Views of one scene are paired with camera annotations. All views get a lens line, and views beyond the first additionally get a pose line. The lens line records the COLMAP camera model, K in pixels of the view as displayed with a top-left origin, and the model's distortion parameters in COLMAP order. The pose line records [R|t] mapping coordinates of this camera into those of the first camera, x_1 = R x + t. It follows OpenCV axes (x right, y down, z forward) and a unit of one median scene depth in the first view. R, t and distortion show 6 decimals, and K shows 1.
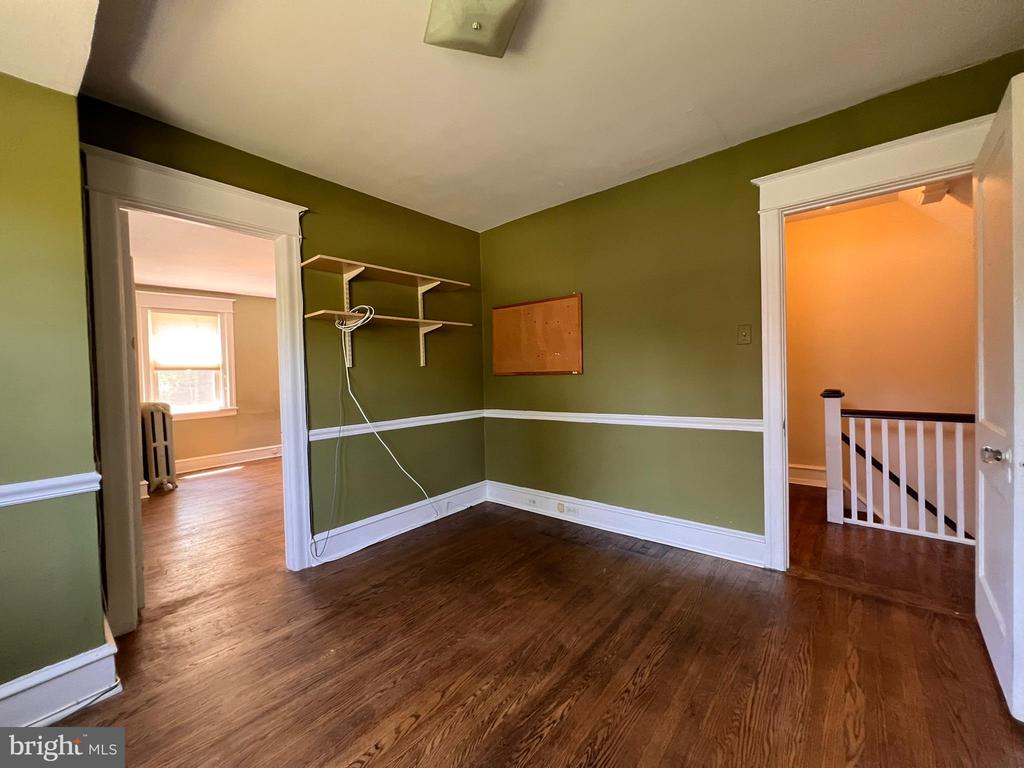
lens RADIAL K [[409.7, 0, 513.0], [0, 409.7, 379.5], [0, 0, 1]] dist [0.003079, 0.000248]
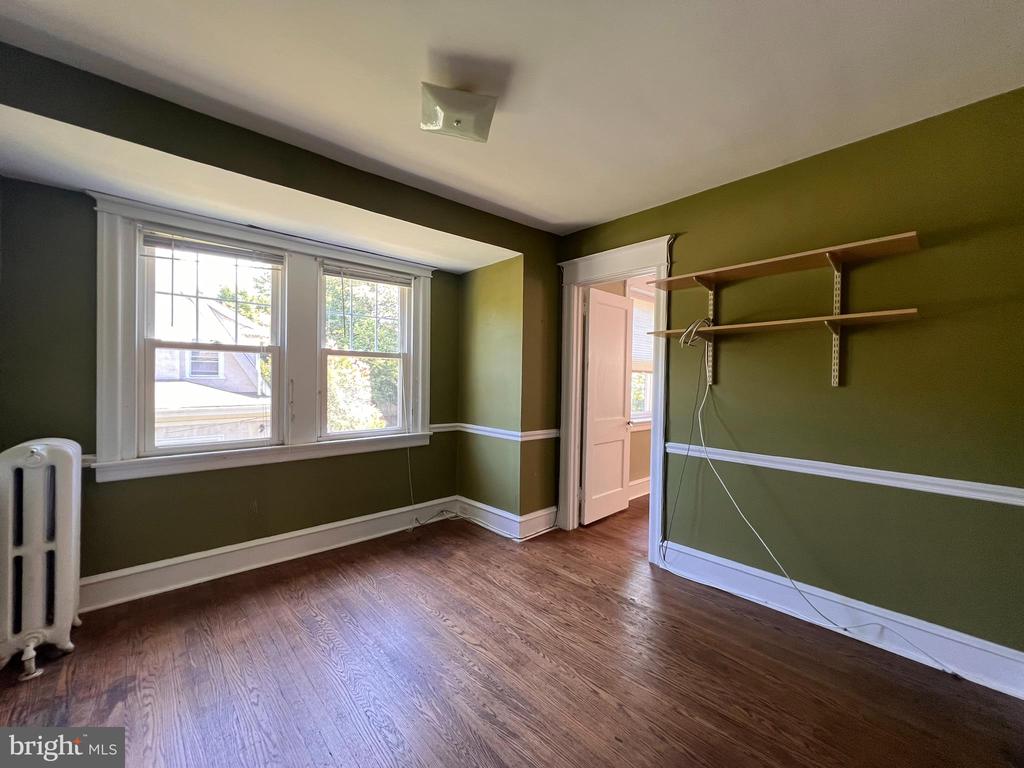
lens RADIAL K [[415.0, 0, 509.5], [0, 415.0, 376.7], [0, 0, 1]] dist [-0.000948, 0.000047]
pose [[-0.144770, 0.022428, -0.989211, 0.638808], [-0.023870, 0.999373, 0.026152, -0.065955], [0.989177, 0.027399, -0.144144, 0.744865]]
